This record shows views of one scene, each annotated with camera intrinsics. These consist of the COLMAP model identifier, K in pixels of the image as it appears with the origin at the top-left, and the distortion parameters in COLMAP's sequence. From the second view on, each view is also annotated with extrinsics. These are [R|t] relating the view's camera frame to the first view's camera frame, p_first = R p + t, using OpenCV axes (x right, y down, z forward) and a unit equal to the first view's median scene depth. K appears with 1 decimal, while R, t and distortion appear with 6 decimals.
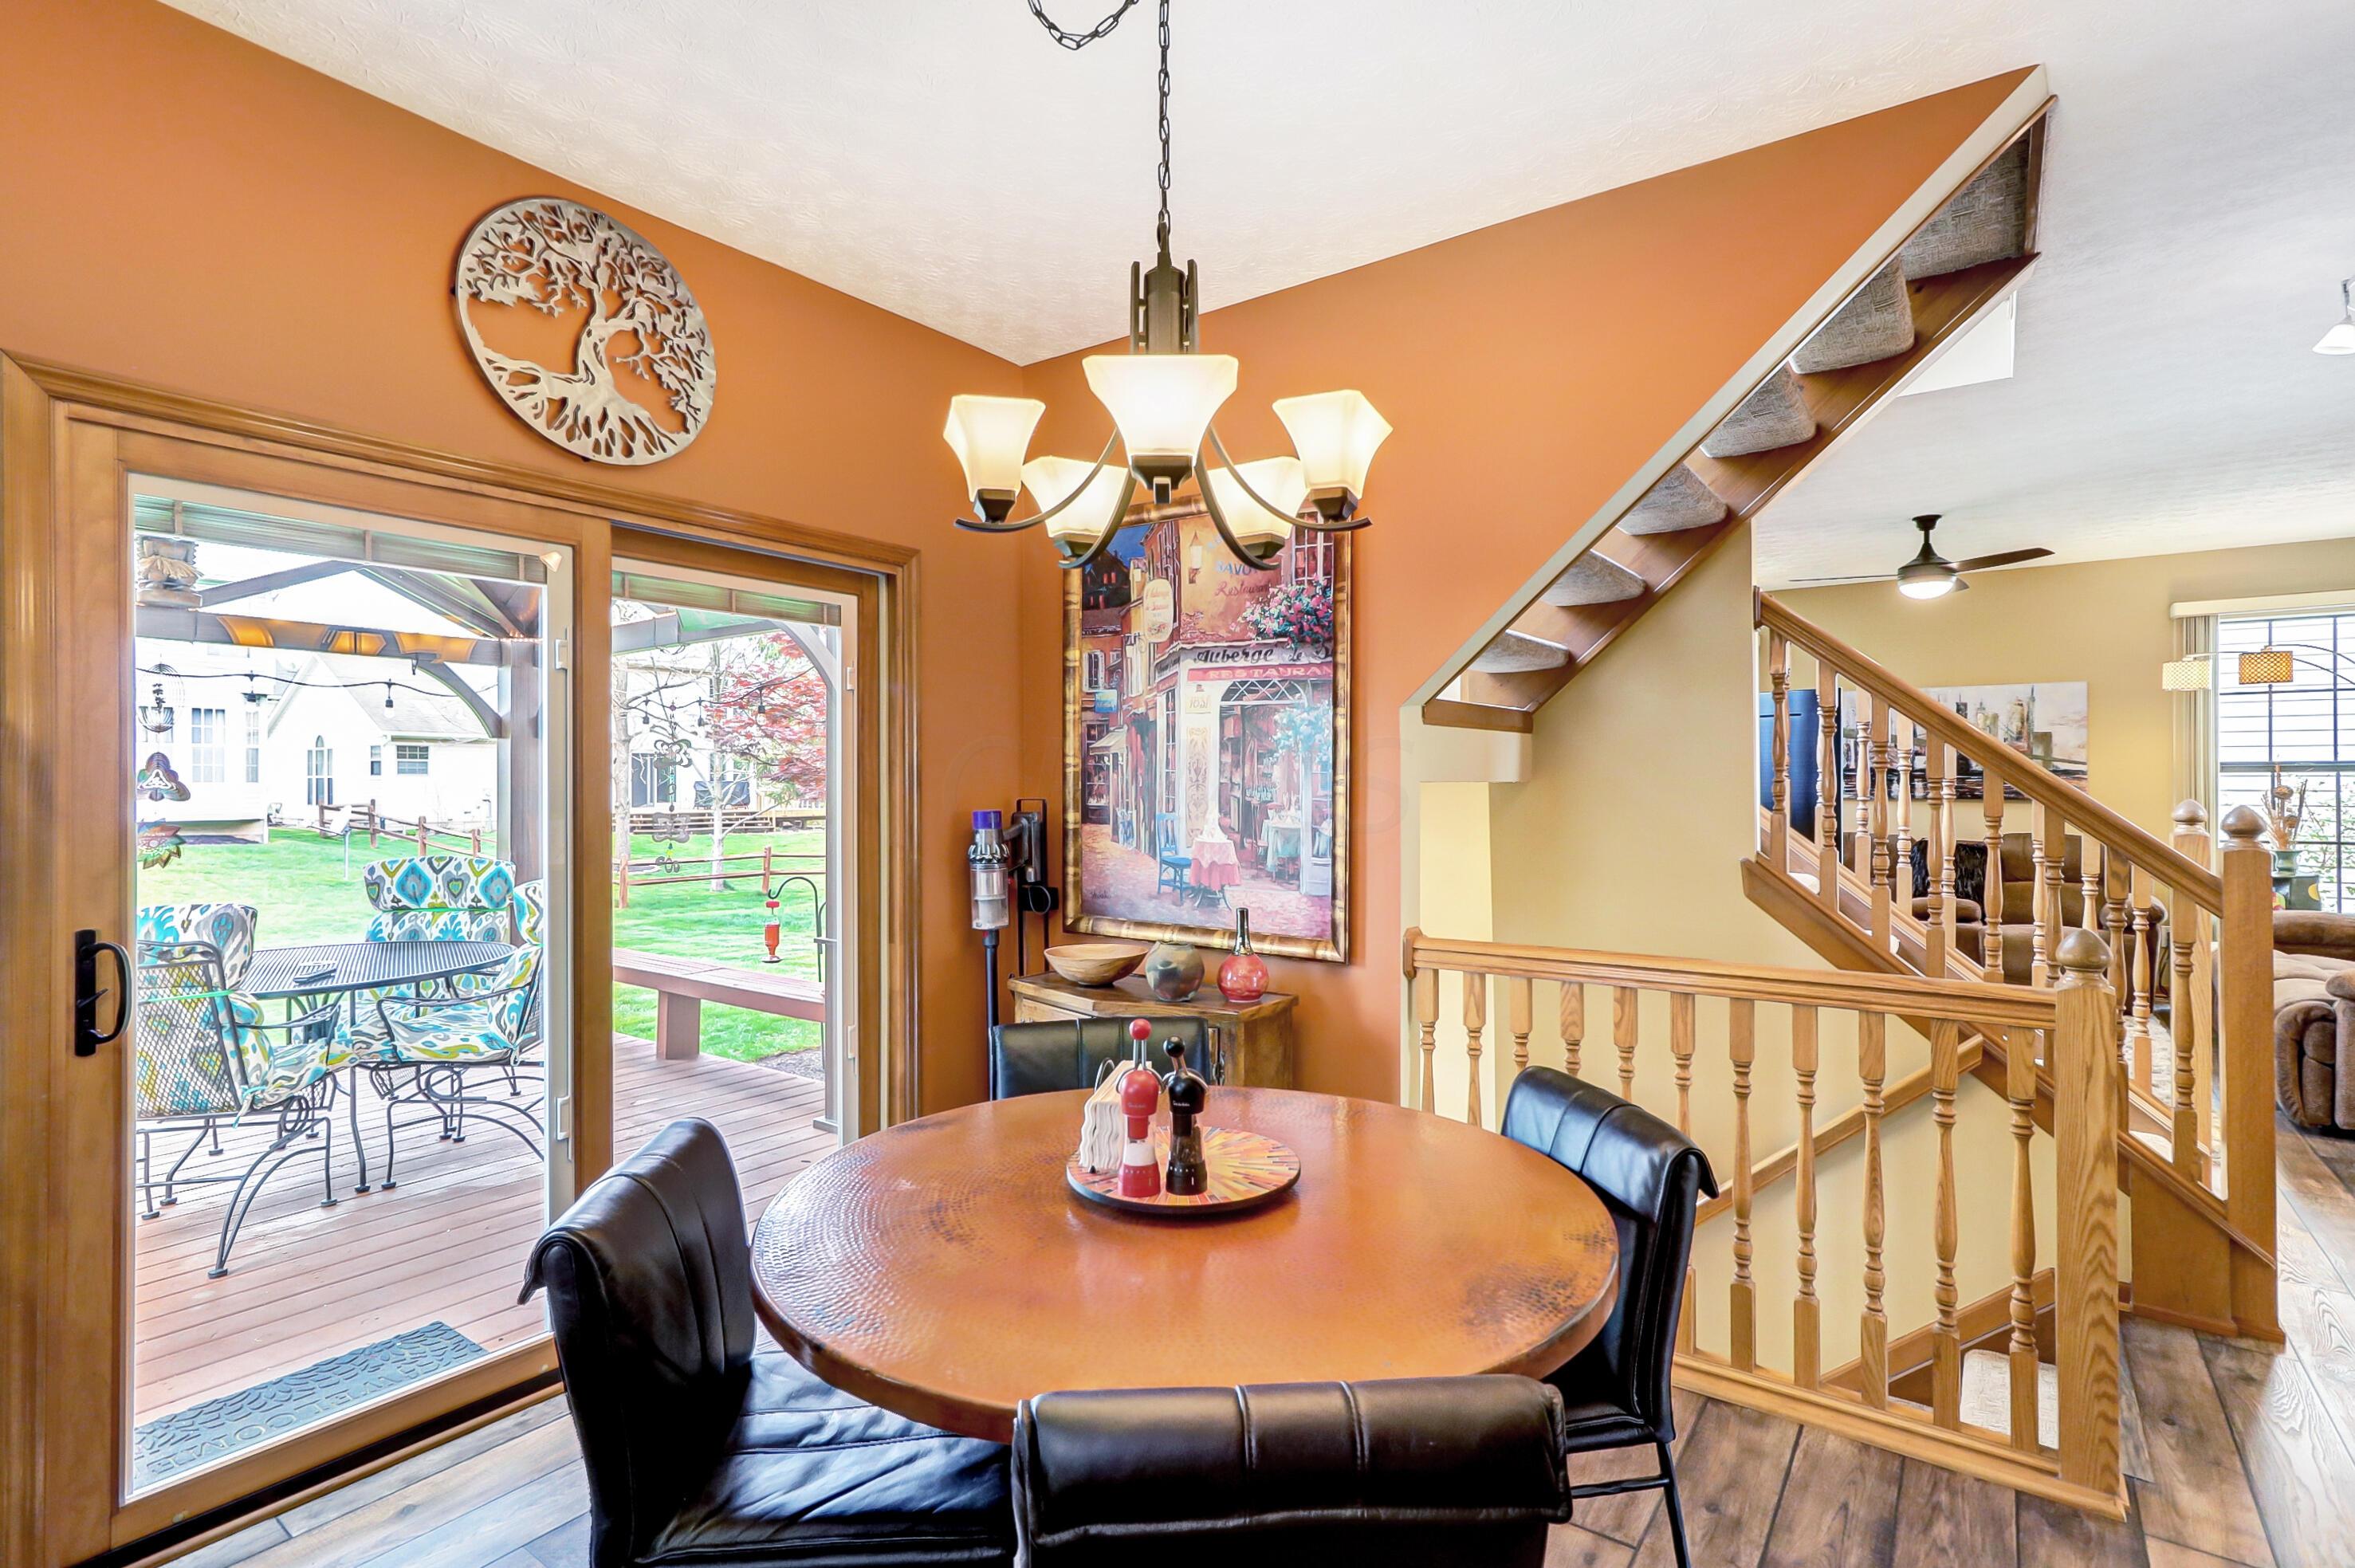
lens RADIAL K [[1121.0, 0, 1201.0], [0, 1121.0, 787.3], [0, 0, 1]] dist [0.007268, -0.008212]
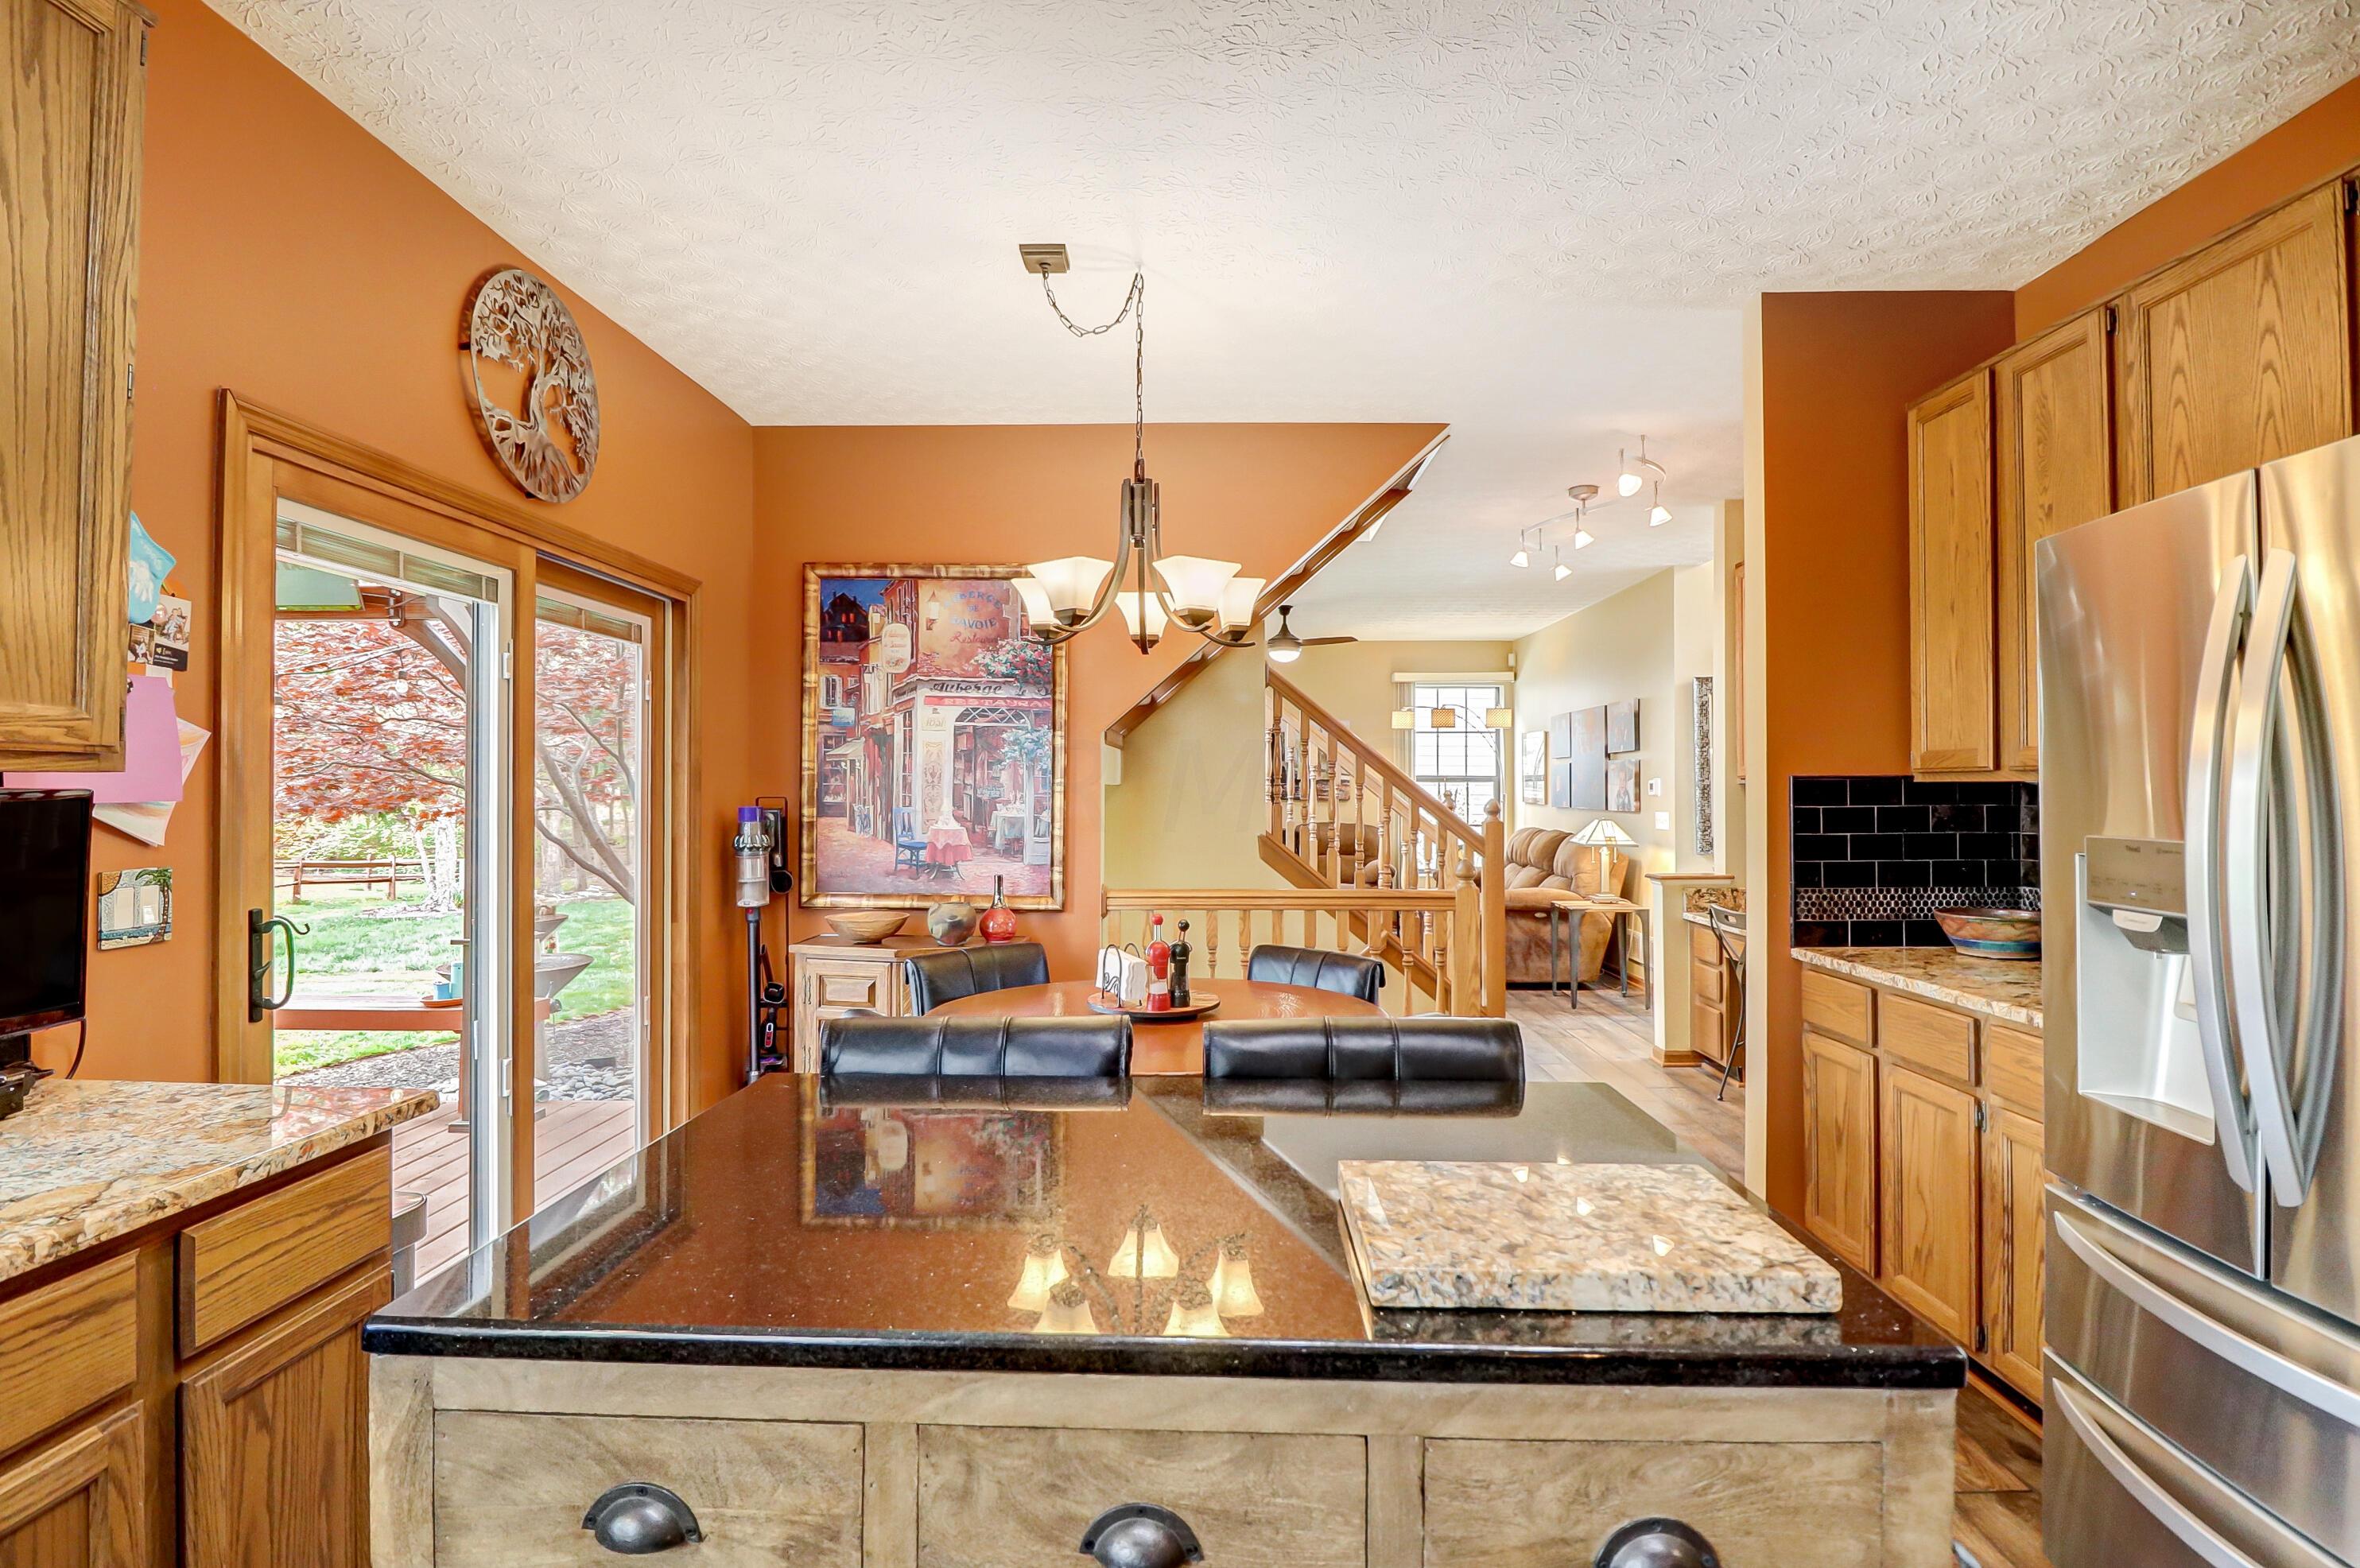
lens RADIAL K [[1123.4, 0, 1184.3], [0, 1123.4, 784.6], [0, 0, 1]] dist [0.007268, -0.008212]
pose [[0.829270, 0.005095, 0.558826, -0.502798], [-0.000513, 0.999965, -0.008356, 0.007928], [-0.558849, 0.006642, 0.829243, -0.251392]]
